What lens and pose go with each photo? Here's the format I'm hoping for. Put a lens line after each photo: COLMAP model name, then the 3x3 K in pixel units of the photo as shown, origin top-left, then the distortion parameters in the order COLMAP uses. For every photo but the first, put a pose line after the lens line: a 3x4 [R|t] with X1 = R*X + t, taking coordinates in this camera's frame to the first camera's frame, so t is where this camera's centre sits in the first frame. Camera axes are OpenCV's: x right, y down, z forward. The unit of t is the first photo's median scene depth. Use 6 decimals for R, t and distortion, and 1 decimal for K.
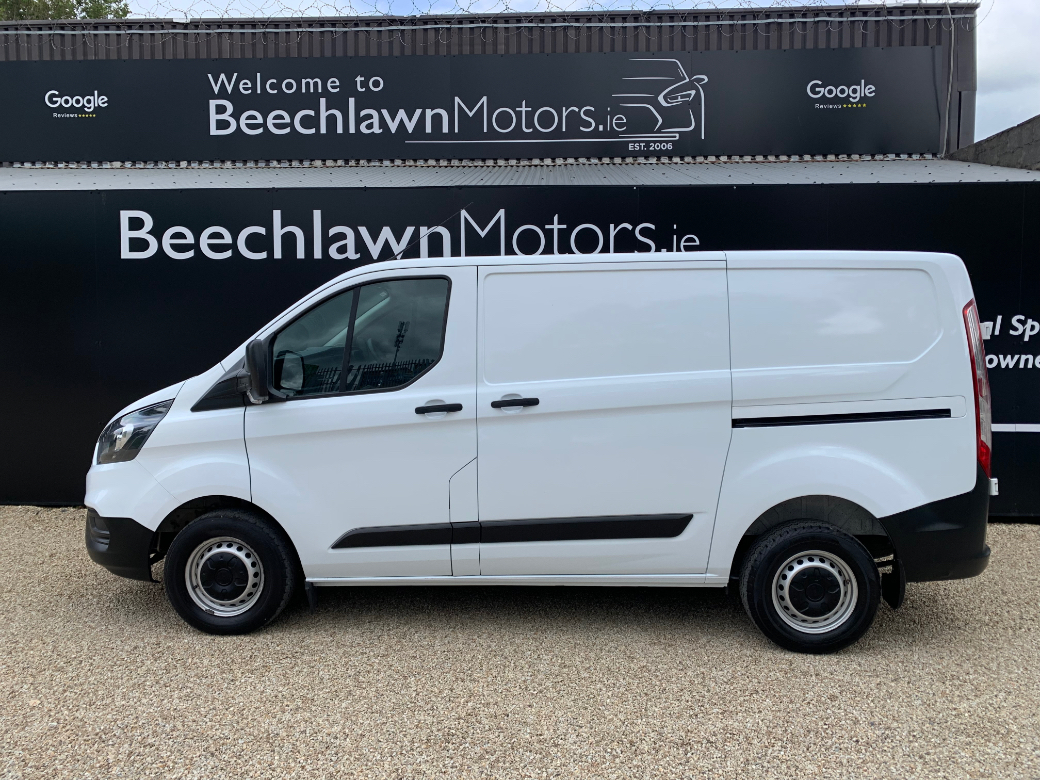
lens RADIAL K [[794.6, 0, 520.0], [0, 794.6, 390.0], [0, 0, 1]] dist [0.002428, -0.000502]
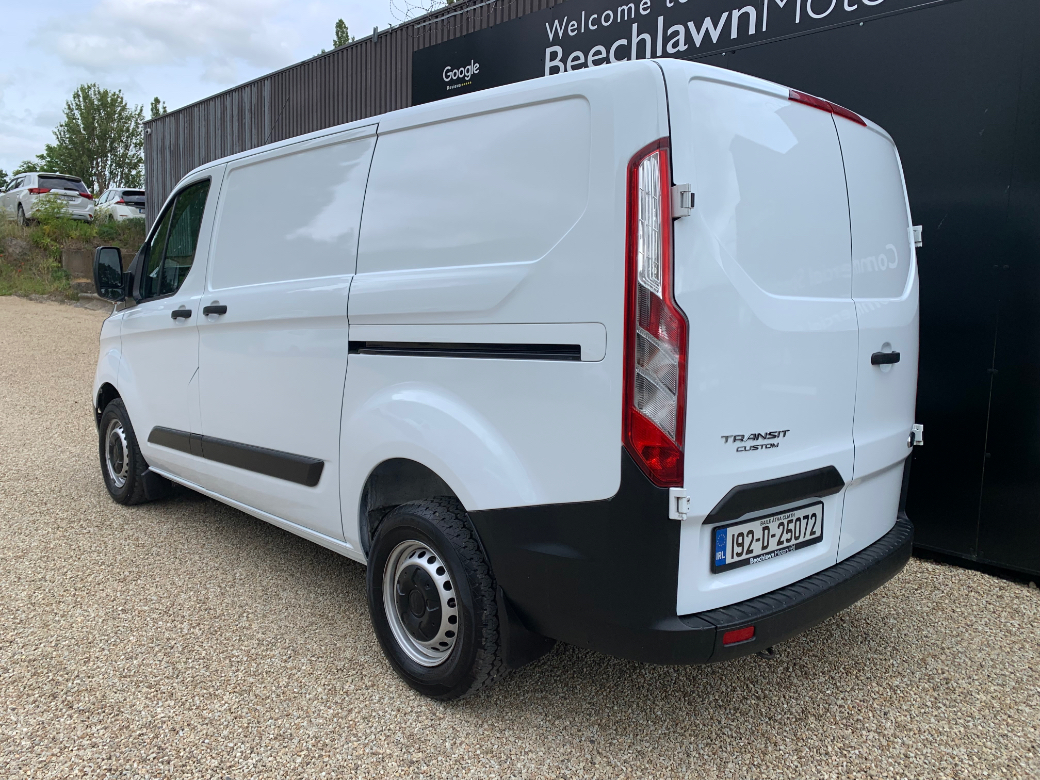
lens RADIAL K [[790.0, 0, 515.5], [0, 790.0, 391.6], [0, 0, 1]] dist [0.007842, 0.000648]
pose [[0.730471, 0.099771, -0.675617, 0.327403], [-0.066631, 0.994963, 0.074889, 0.006643], [0.679686, -0.009687, 0.733440, 0.210831]]
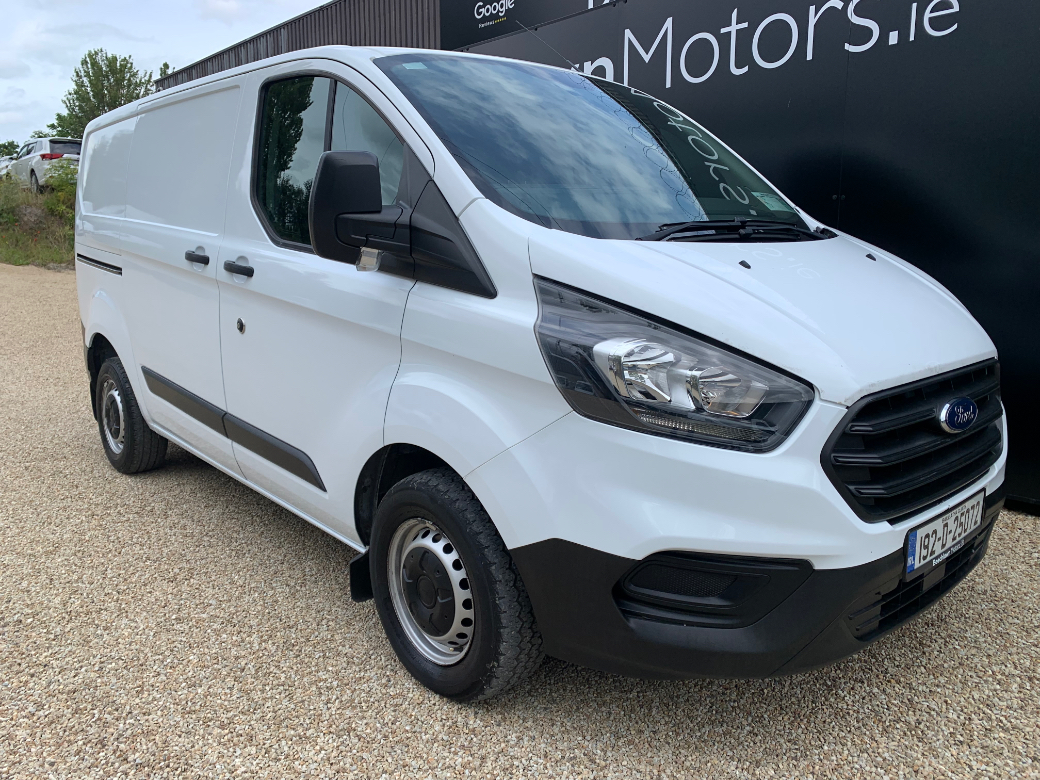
lens RADIAL K [[788.8, 0, 520.0], [0, 788.8, 390.0], [0, 0, 1]] dist [0.002841, 0.006741]
pose [[0.721701, 0.113532, -0.682831, 0.256310], [-0.041022, 0.991739, 0.121535, 0.016718], [0.690989, -0.059701, 0.720396, 0.231104]]
